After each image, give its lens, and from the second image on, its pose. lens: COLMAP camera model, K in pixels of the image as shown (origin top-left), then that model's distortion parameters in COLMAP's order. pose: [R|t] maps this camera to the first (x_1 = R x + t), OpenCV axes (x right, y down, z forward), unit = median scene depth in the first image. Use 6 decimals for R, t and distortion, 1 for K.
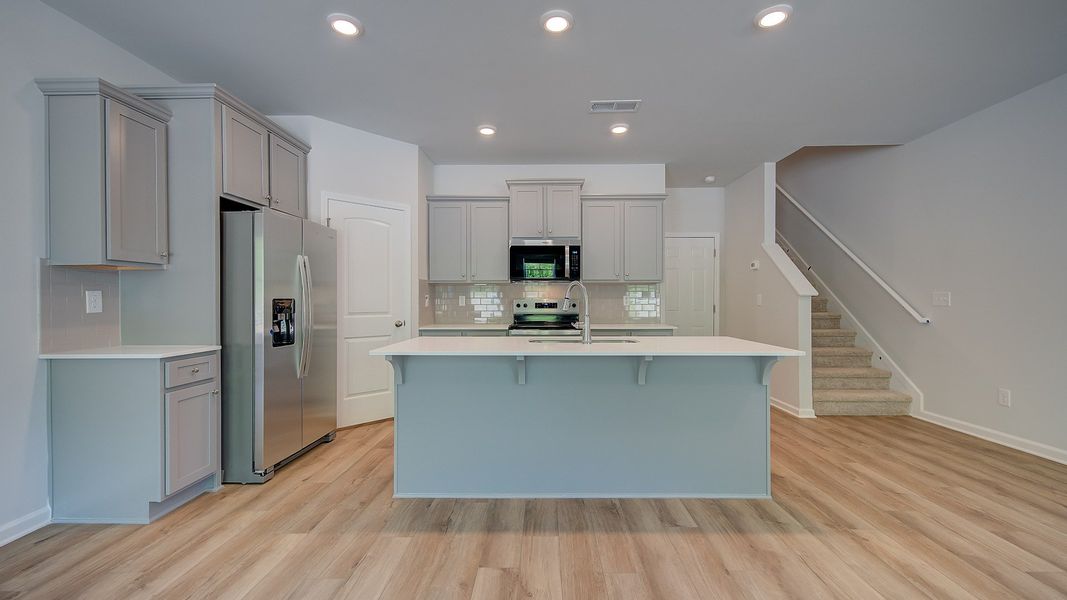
lens RADIAL K [[429.0, 0, 535.9], [0, 429.0, 296.9], [0, 0, 1]] dist [0.003972, -0.001154]
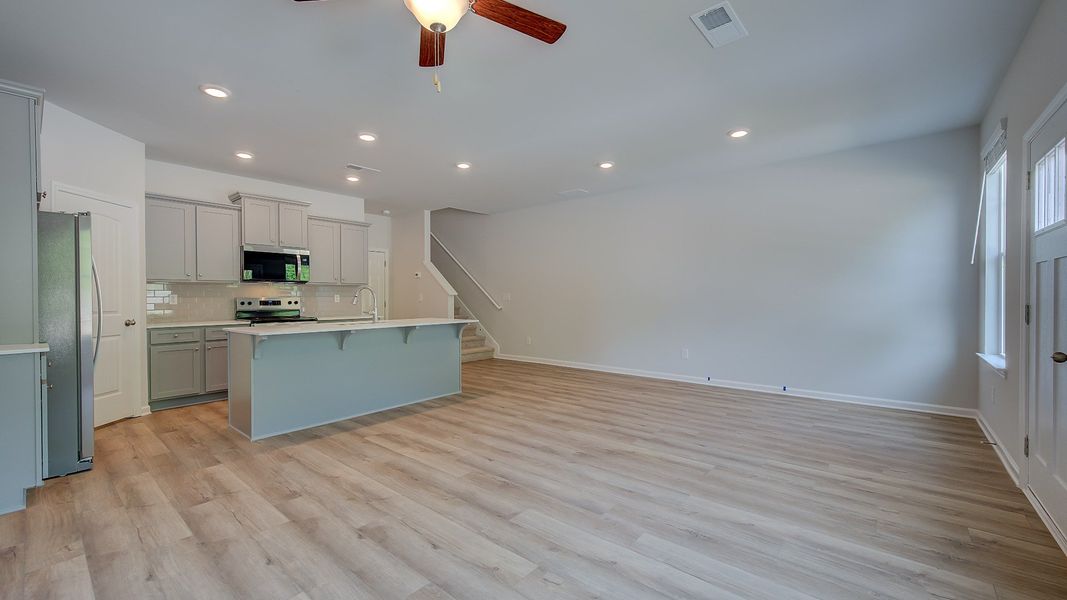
lens RADIAL K [[429.0, 0, 532.4], [0, 429.0, 301.0], [0, 0, 1]] dist [0.003972, -0.001154]
pose [[0.636552, -0.009402, 0.771176, -0.699699], [-0.000883, 0.999916, 0.012920, -0.001546], [-0.771233, -0.008905, 0.636490, -0.491184]]
